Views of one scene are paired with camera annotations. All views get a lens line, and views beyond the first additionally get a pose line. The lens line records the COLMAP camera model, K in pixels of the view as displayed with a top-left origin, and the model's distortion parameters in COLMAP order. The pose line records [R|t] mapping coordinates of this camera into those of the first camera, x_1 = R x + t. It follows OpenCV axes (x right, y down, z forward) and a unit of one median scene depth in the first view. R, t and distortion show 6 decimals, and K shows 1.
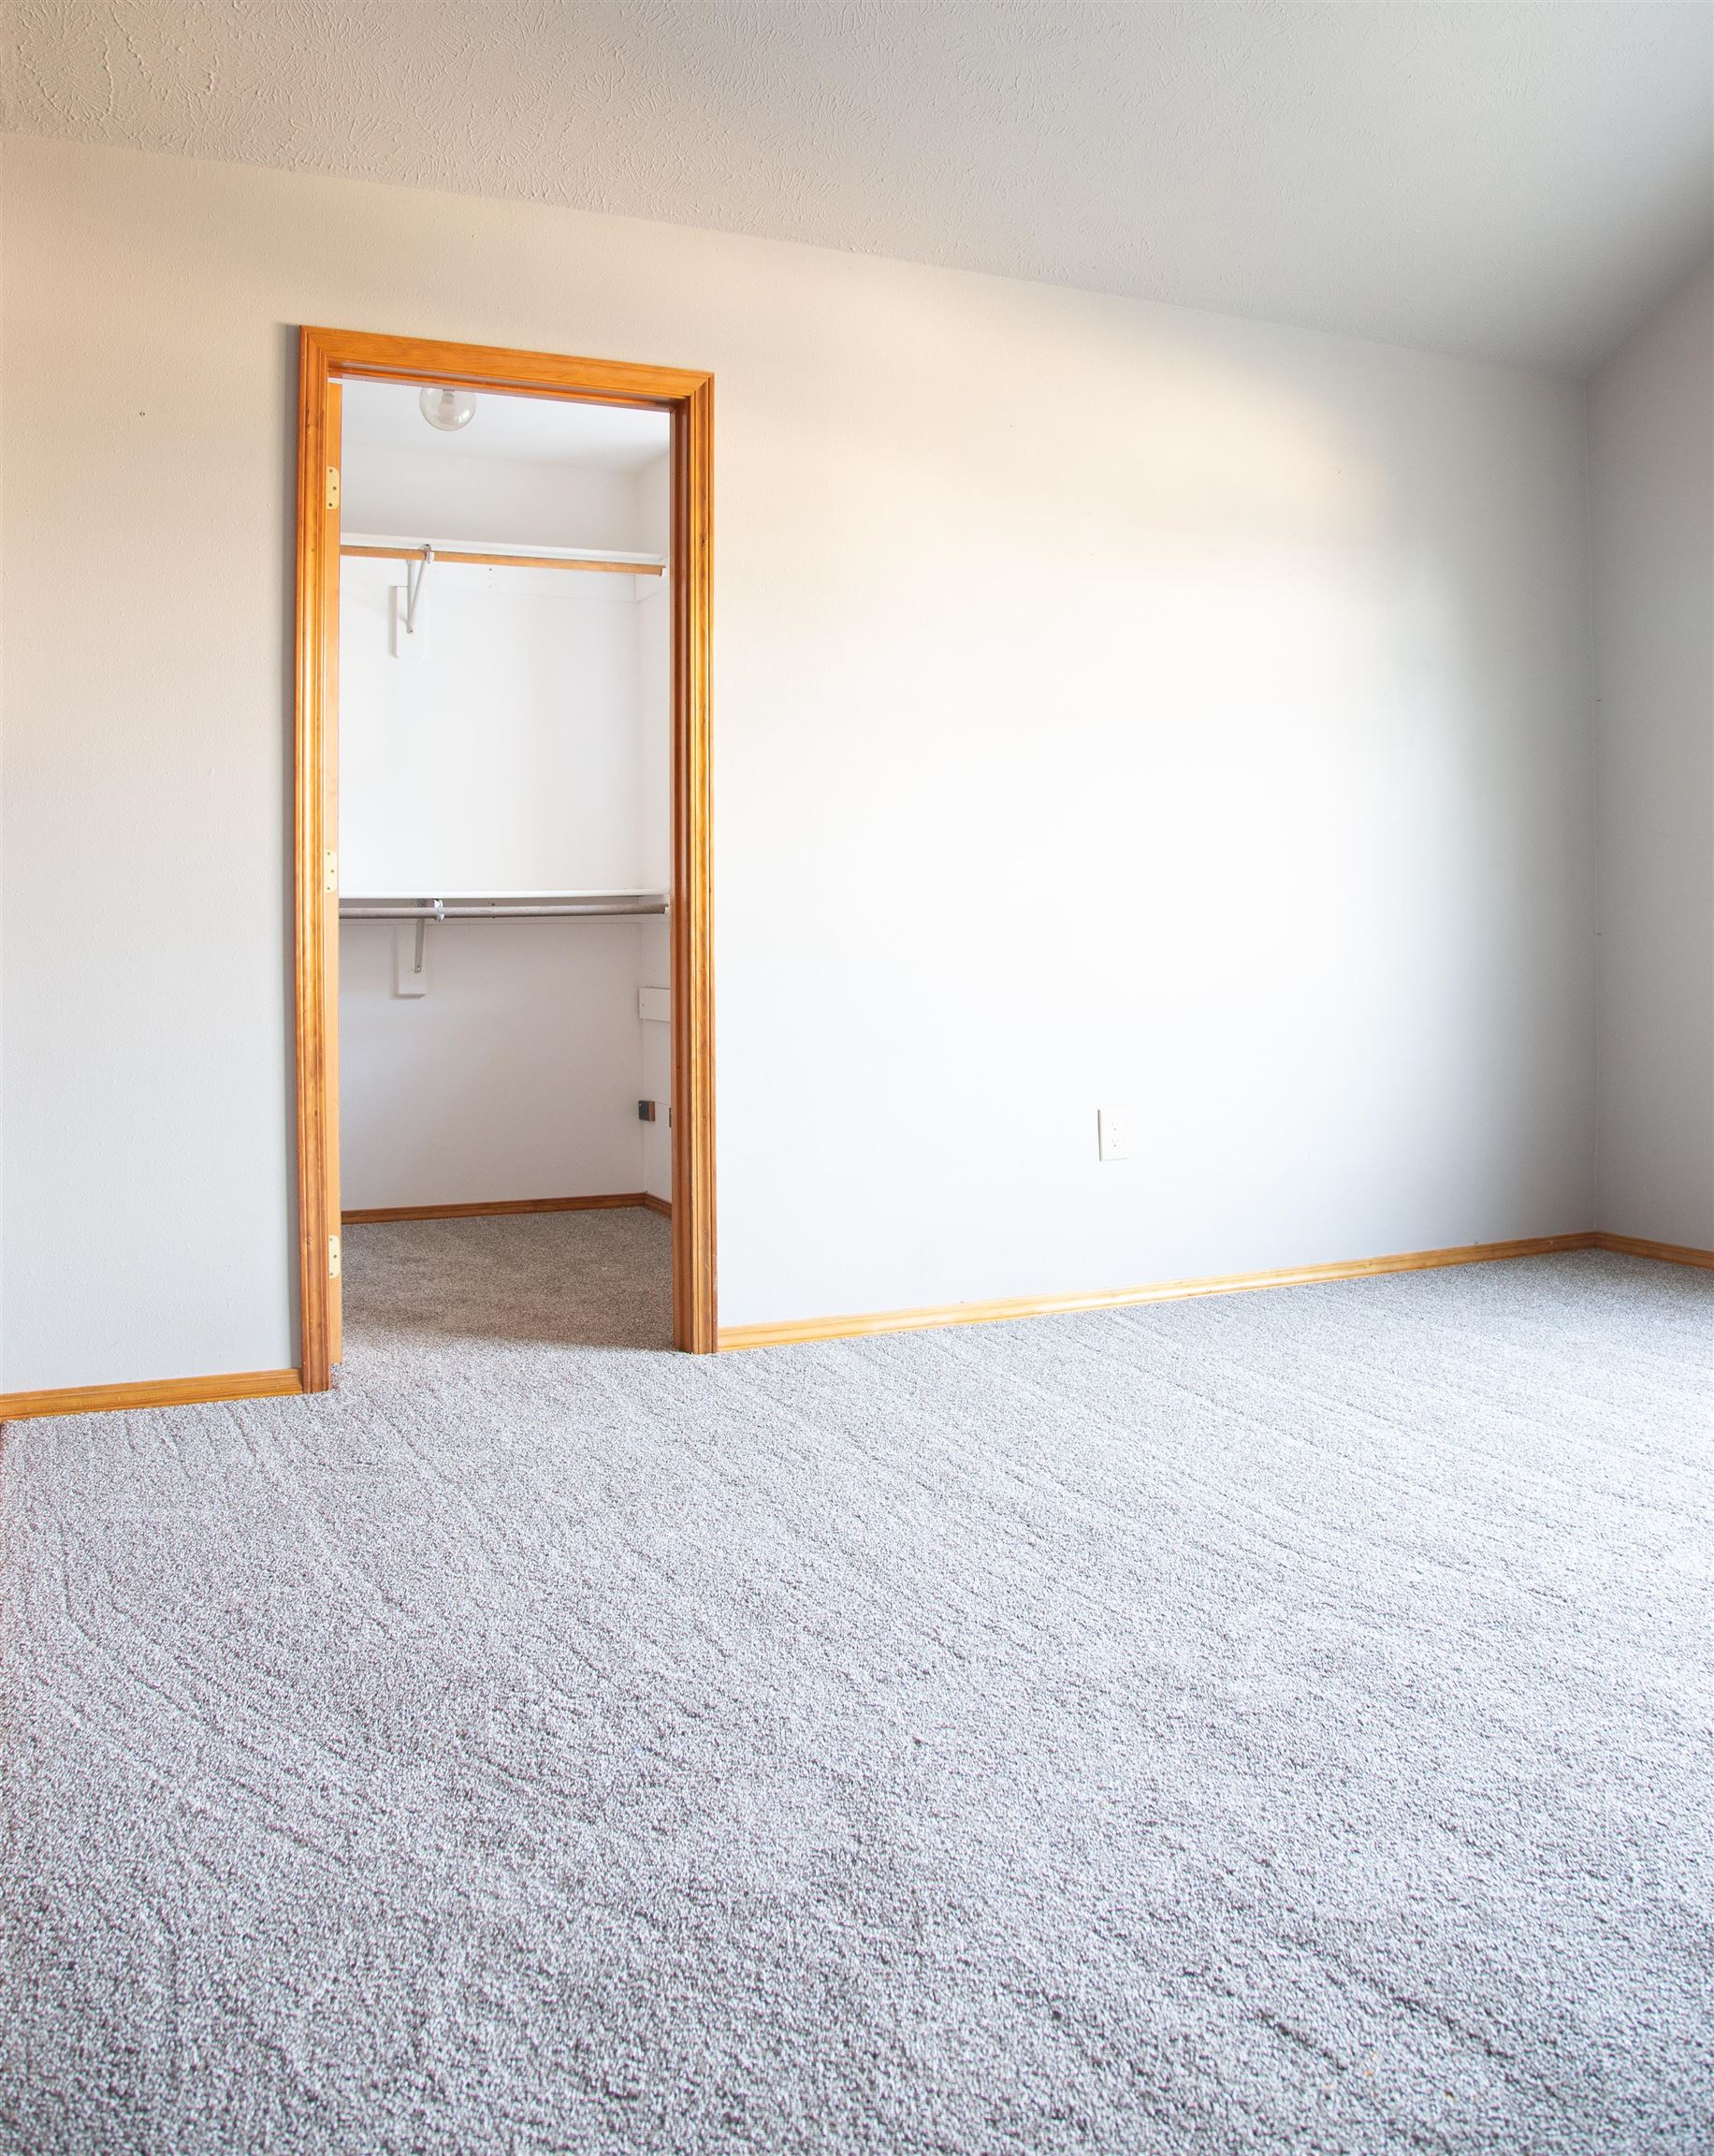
lens RADIAL K [[1713.2, 0, 841.9], [0, 1713.2, 1077.2], [0, 0, 1]] dist [-0.104270, 0.037421]
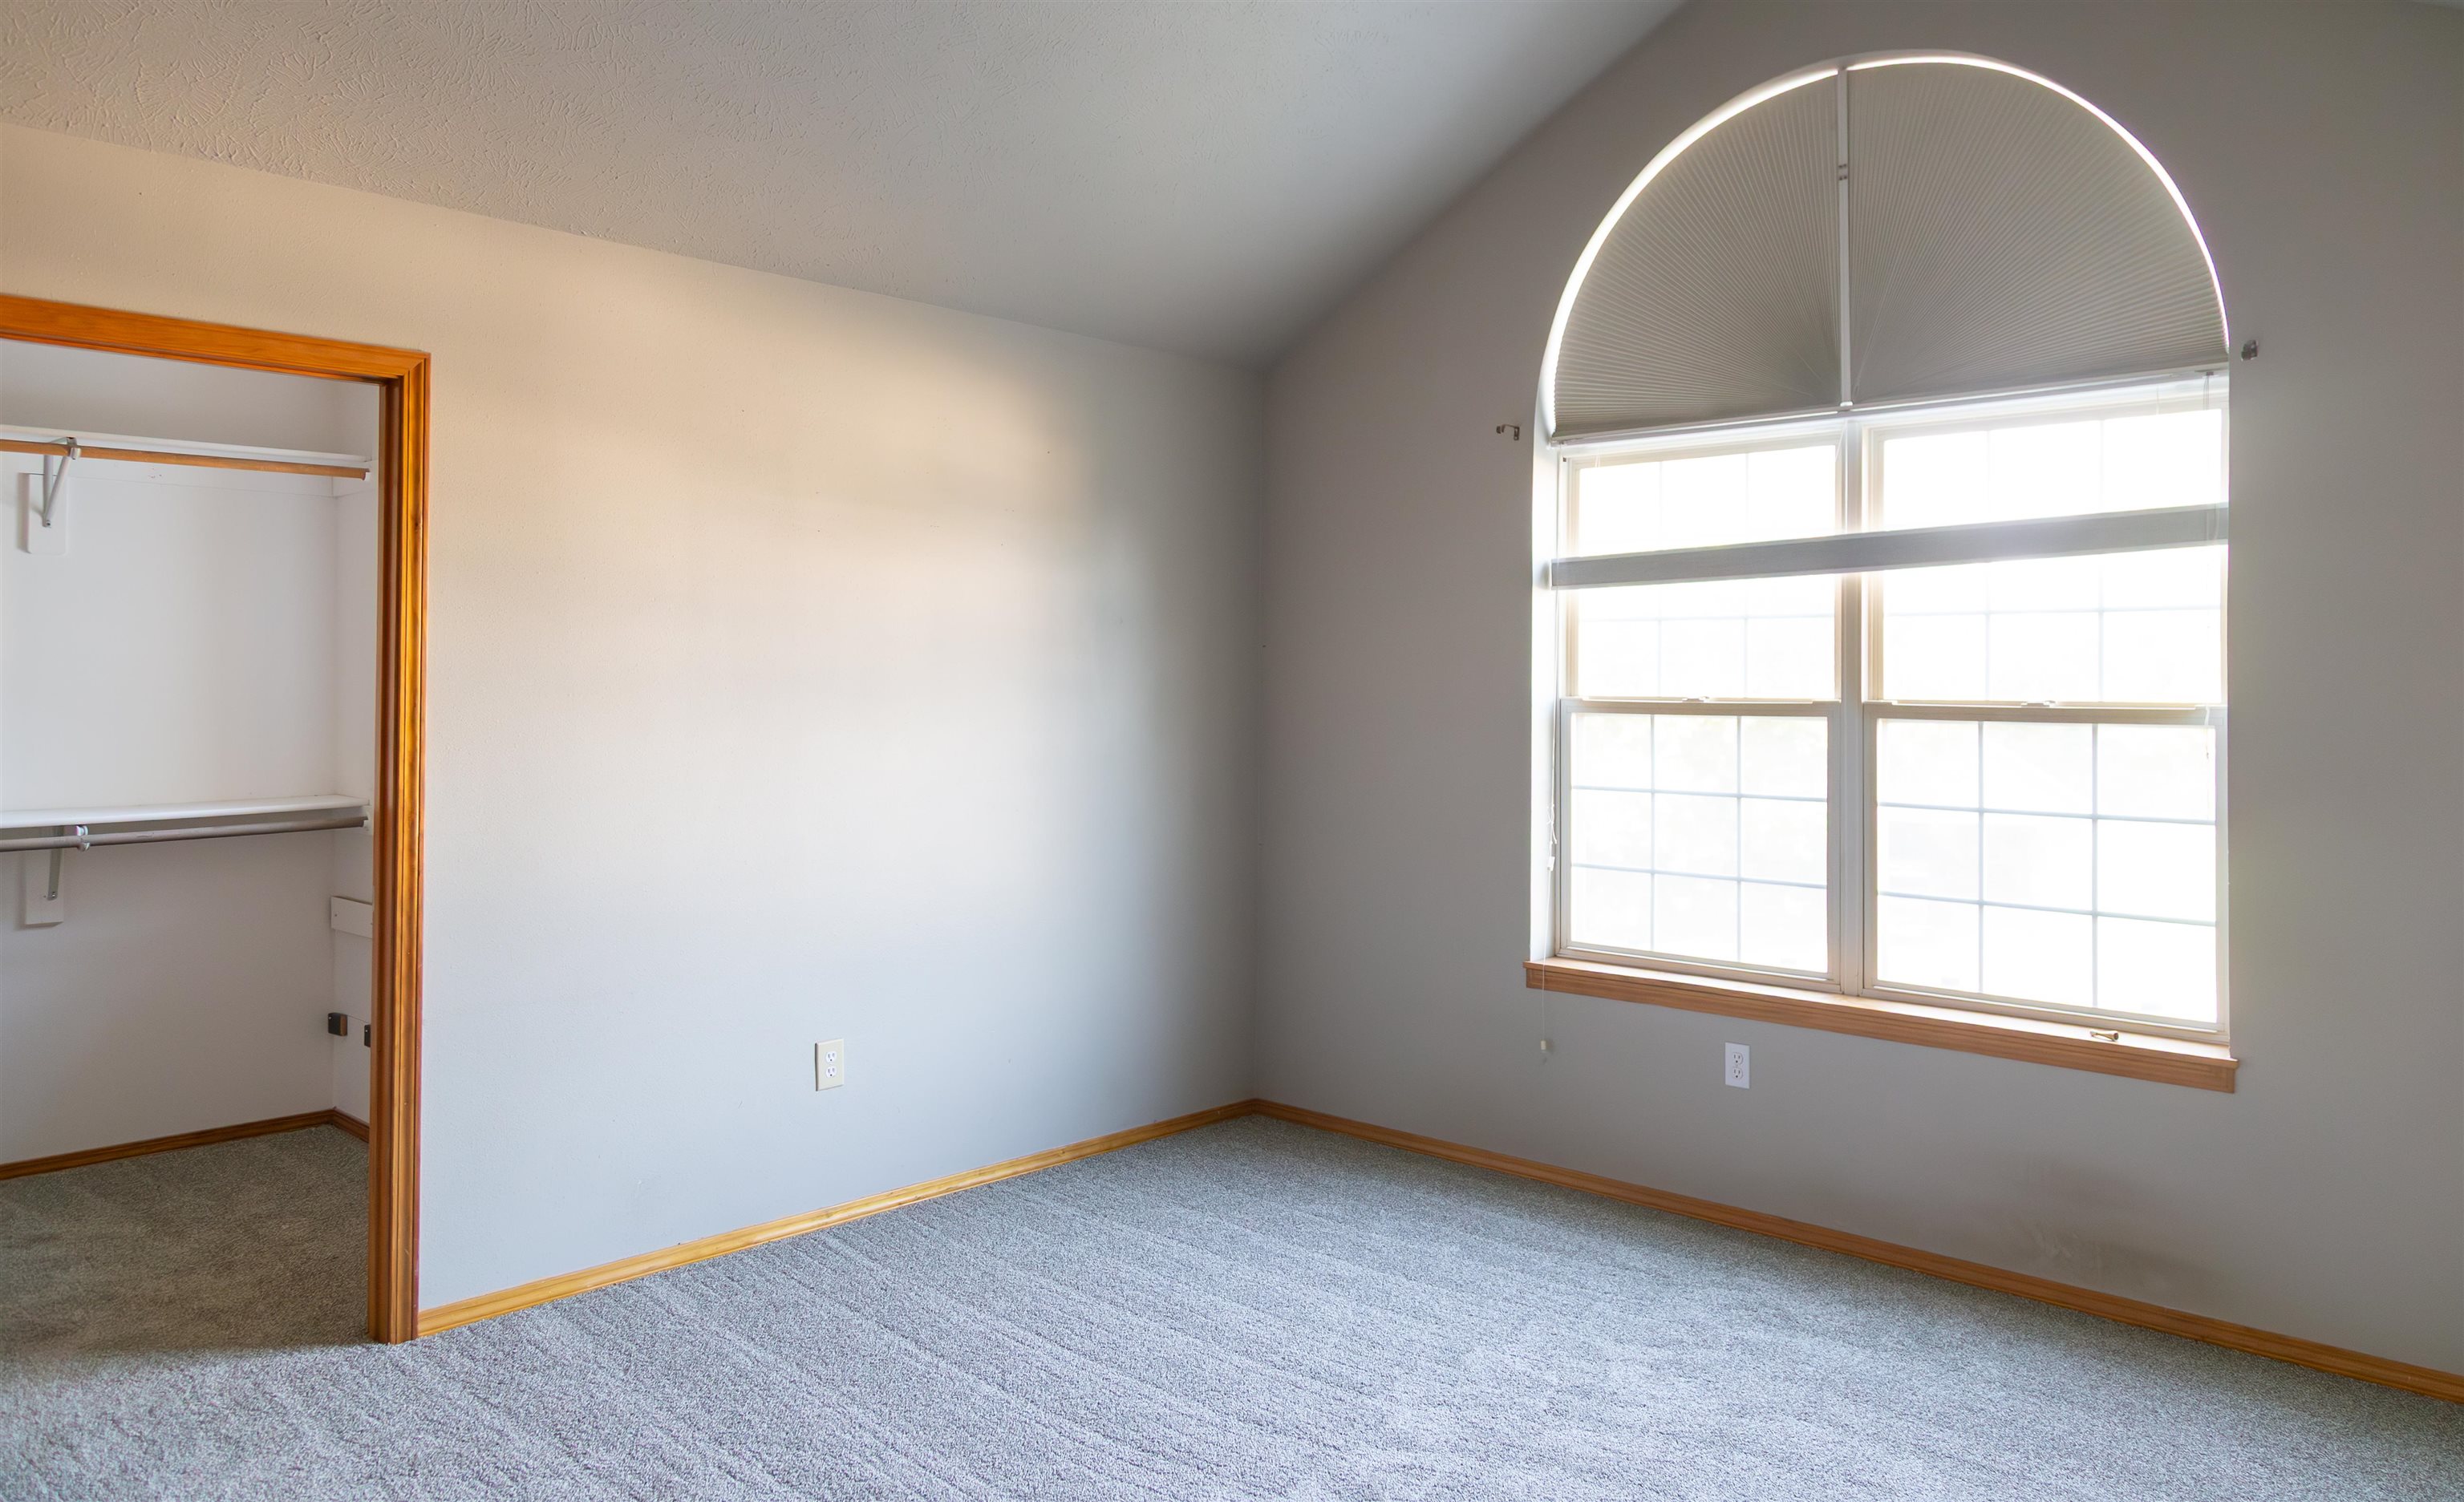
lens RADIAL K [[1647.7, 0, 1238.7], [0, 1647.7, 733.5], [0, 0, 1]] dist [0.018287, -0.008682]
pose [[0.924409, 0.015756, 0.381076, -0.004205], [-0.012843, 0.999866, -0.010184, -0.184010], [-0.381185, 0.004520, 0.924488, -0.072434]]
